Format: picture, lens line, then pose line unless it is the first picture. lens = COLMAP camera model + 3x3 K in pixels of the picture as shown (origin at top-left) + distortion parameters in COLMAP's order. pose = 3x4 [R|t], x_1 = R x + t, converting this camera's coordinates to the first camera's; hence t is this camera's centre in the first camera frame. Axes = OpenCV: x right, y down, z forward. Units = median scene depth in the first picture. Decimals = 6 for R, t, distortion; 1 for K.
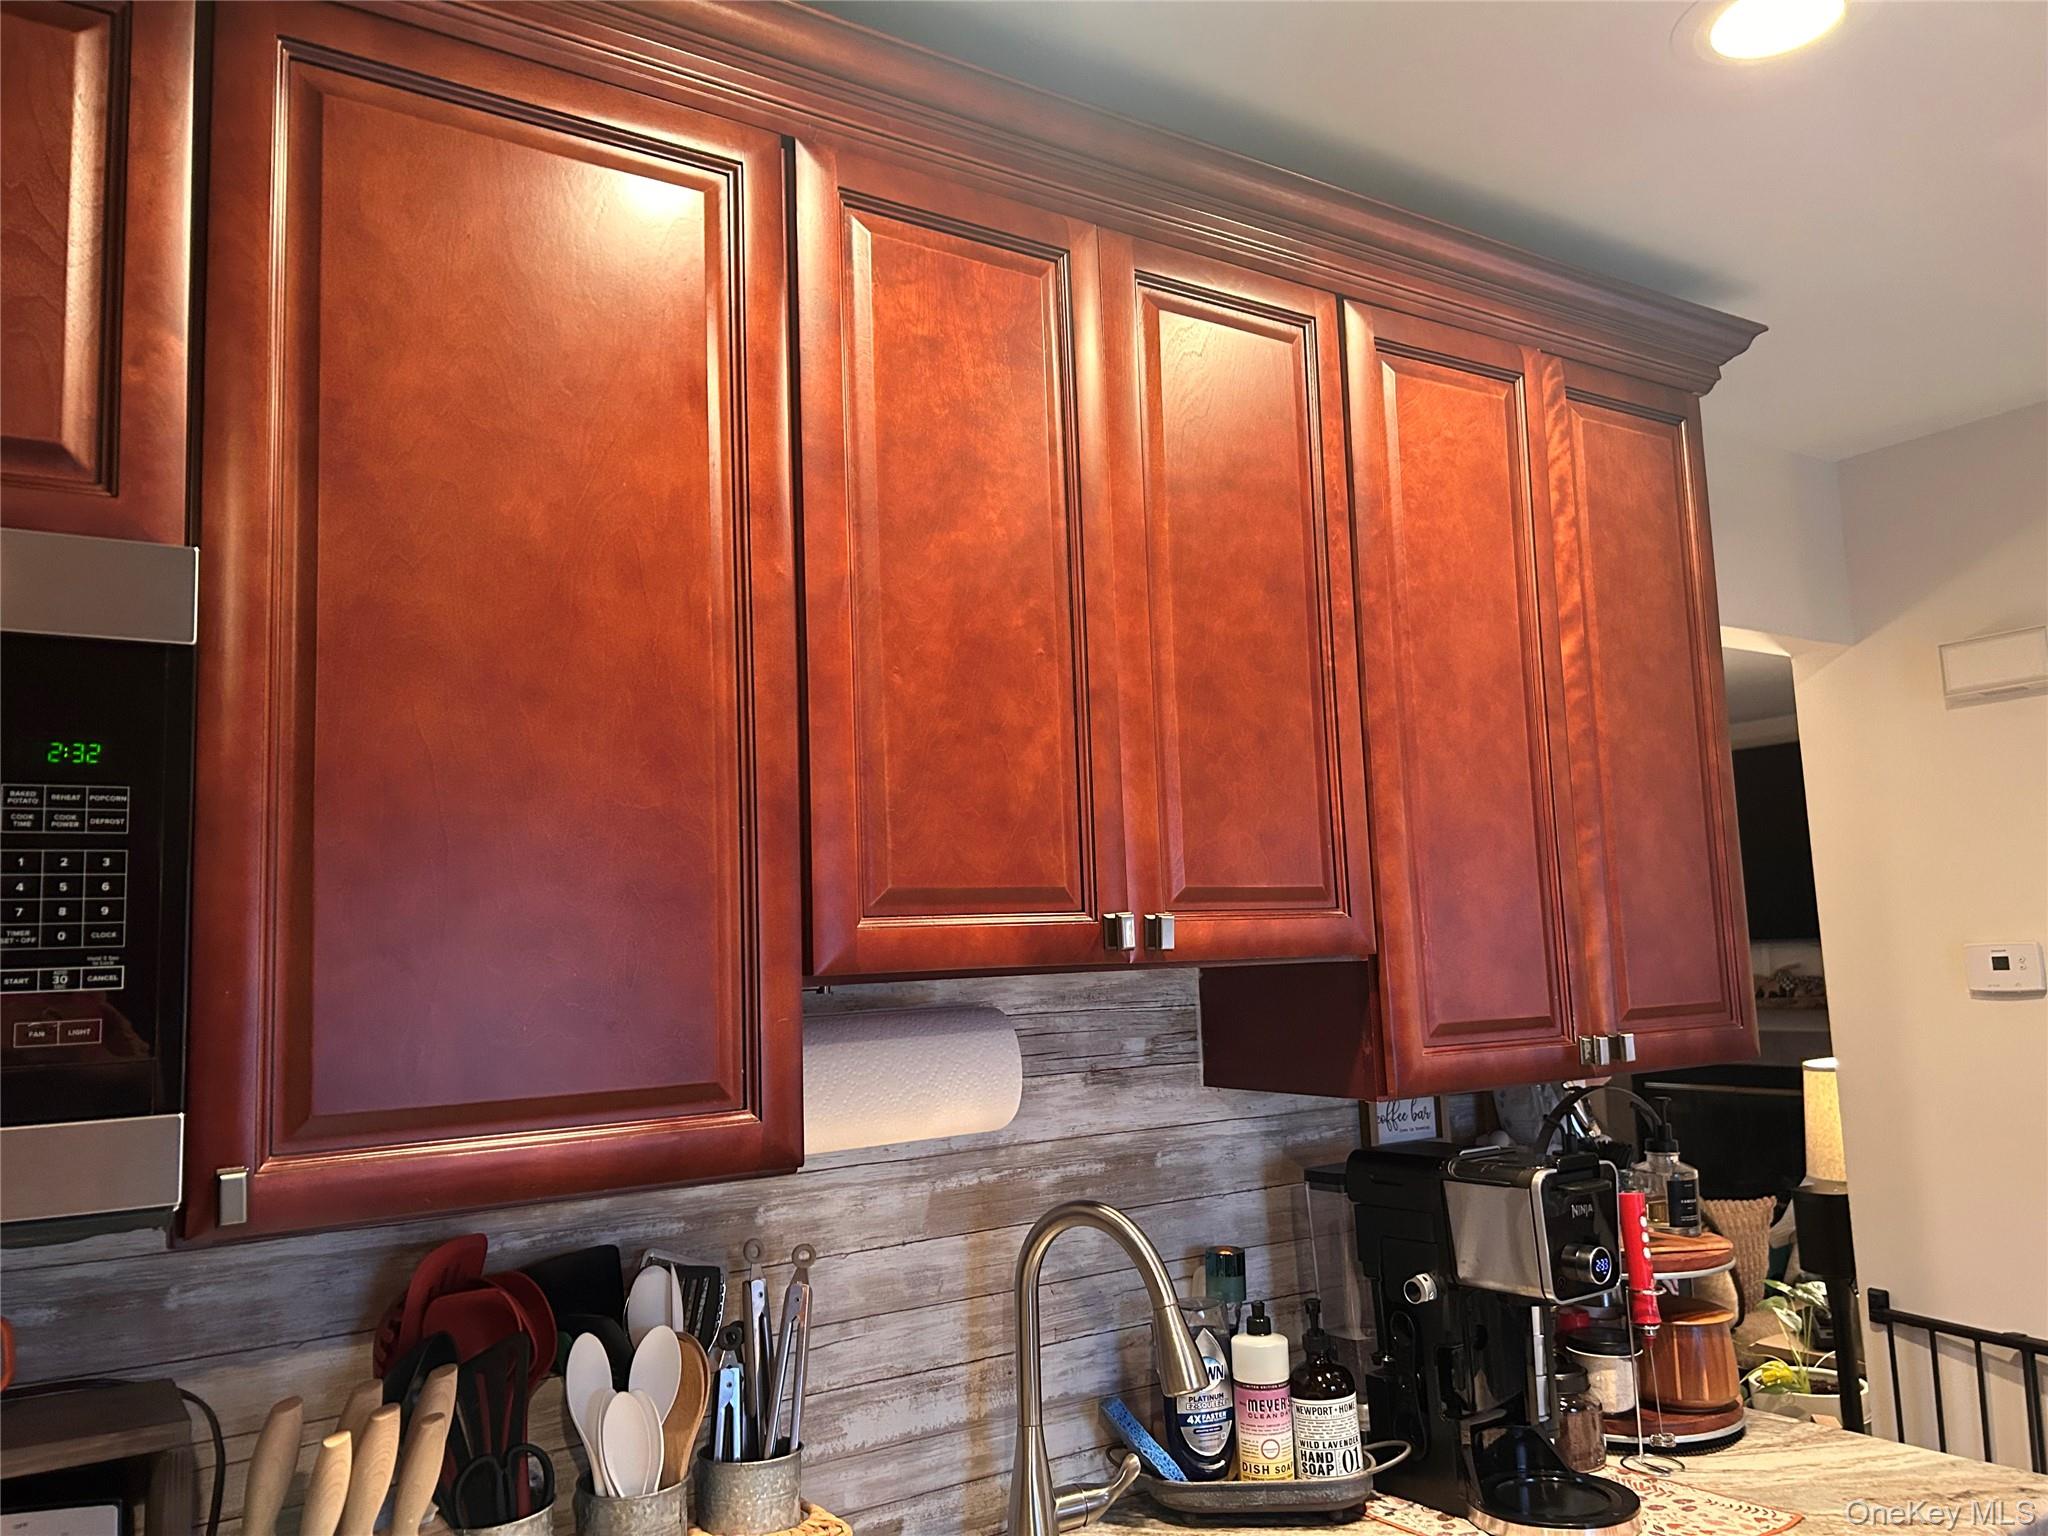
lens RADIAL K [[1551.2, 0, 1025.9], [0, 1551.2, 763.2], [0, 0, 1]] dist [0.042931, -0.048825]
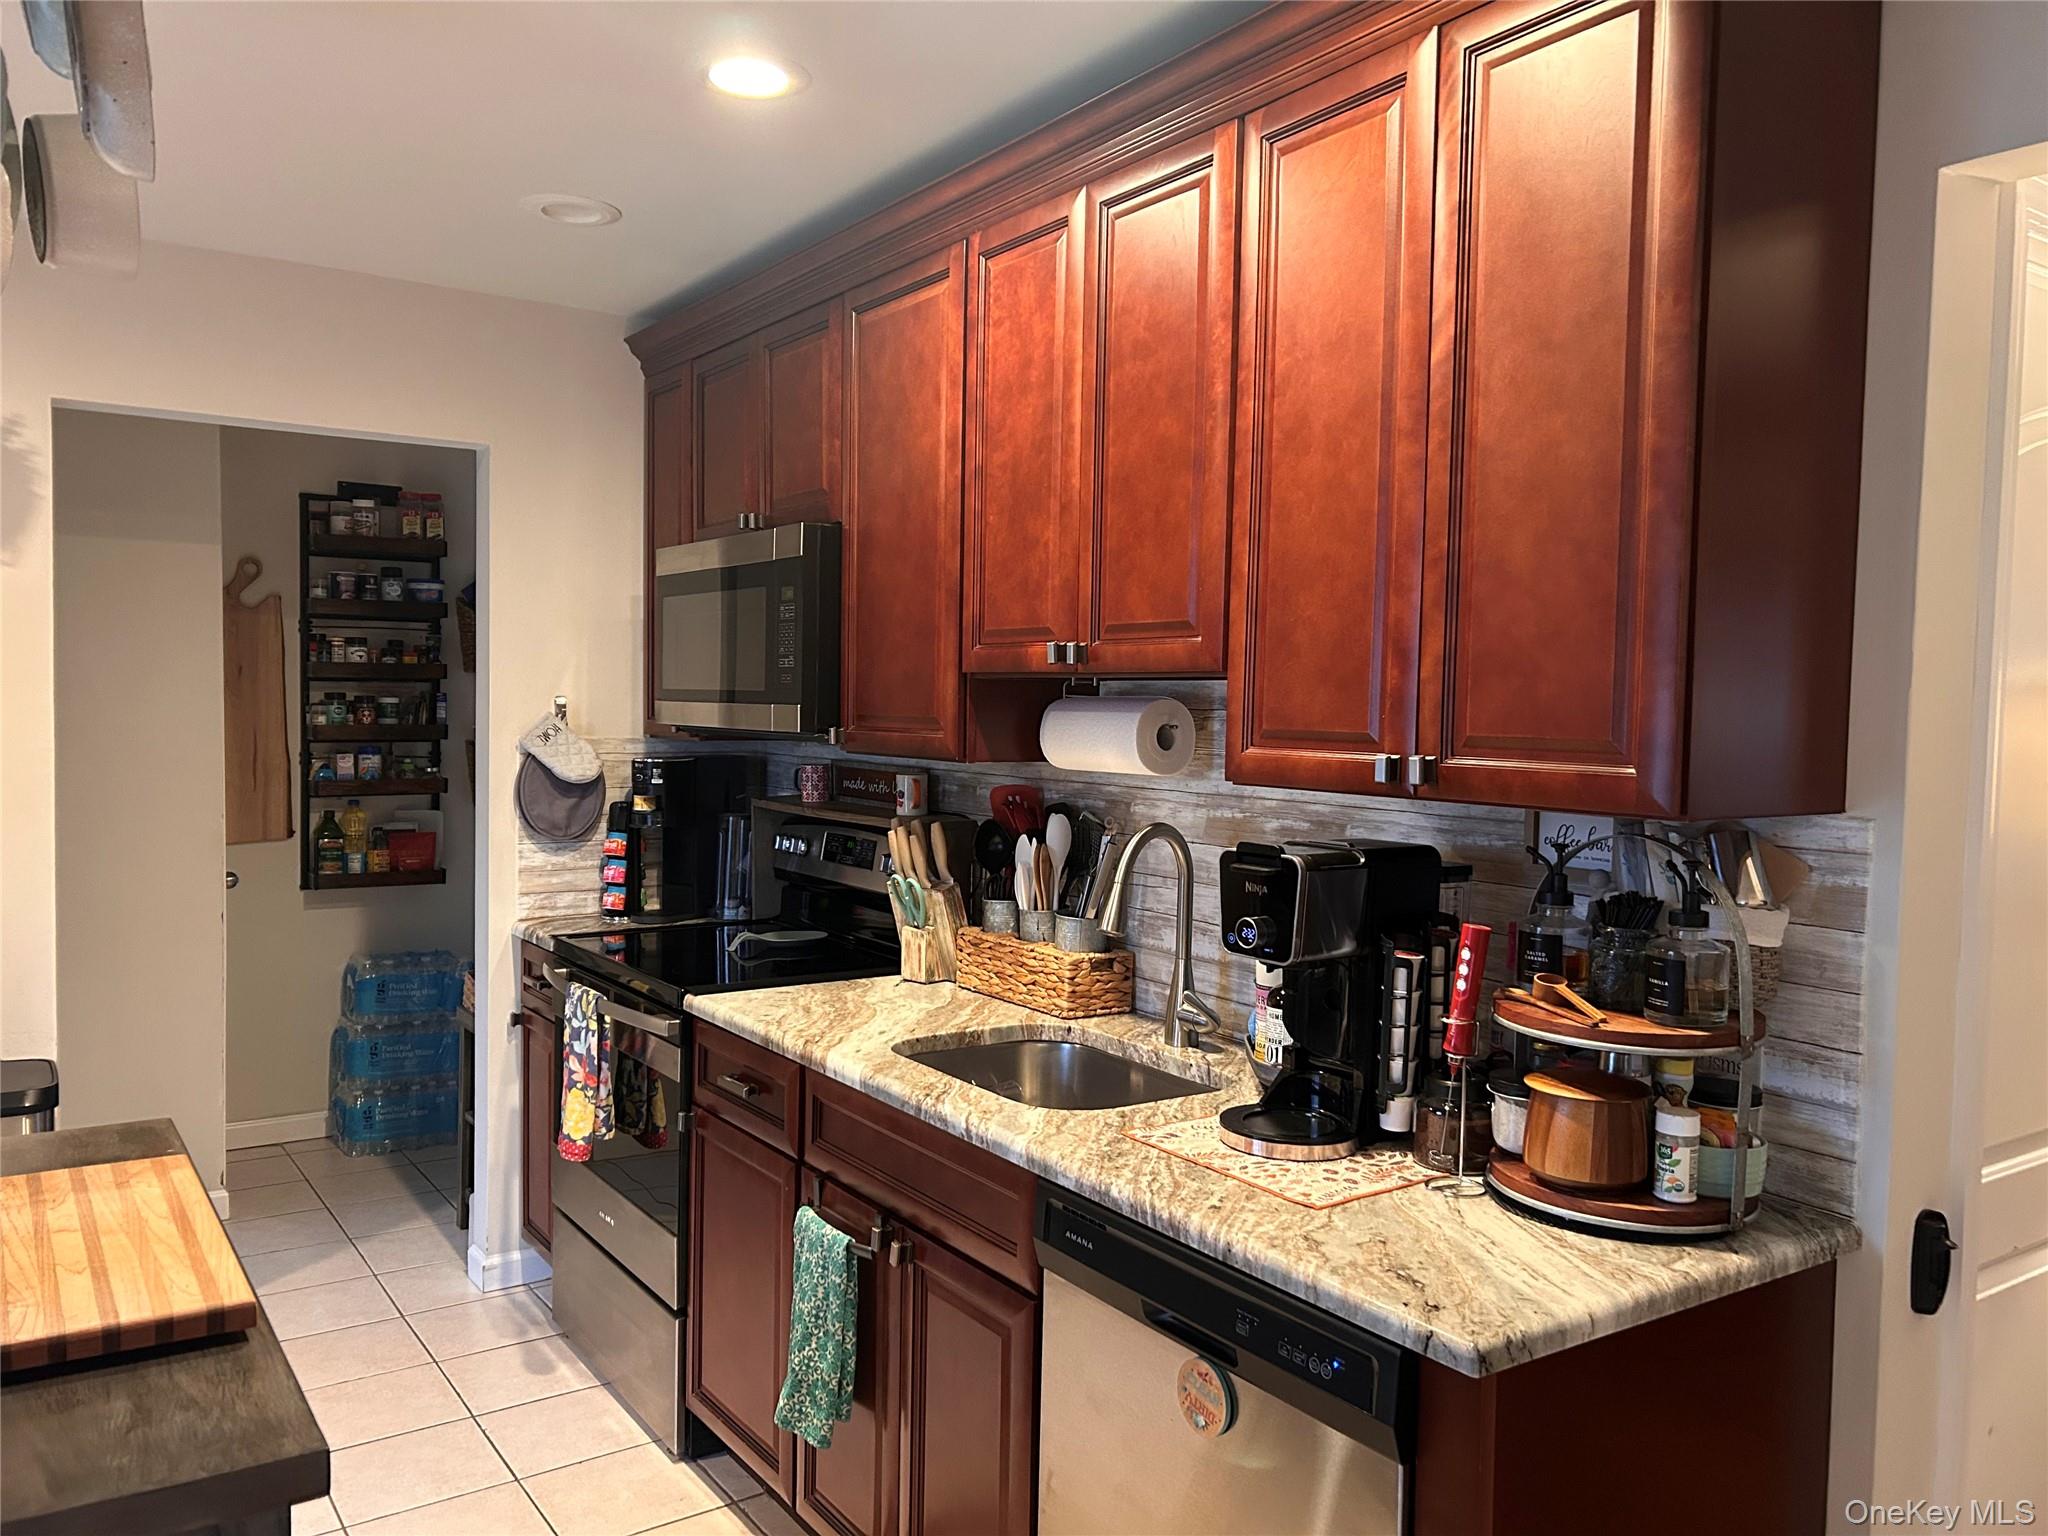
lens RADIAL K [[1551.2, 0, 1028.4], [0, 1551.2, 767.8], [0, 0, 1]] dist [0.042931, -0.048825]
pose [[-0.023981, 0.074916, -0.996901, 1.400151], [0.105493, 0.991810, 0.071995, 0.086399], [0.994131, -0.103439, -0.031687, 0.805548]]
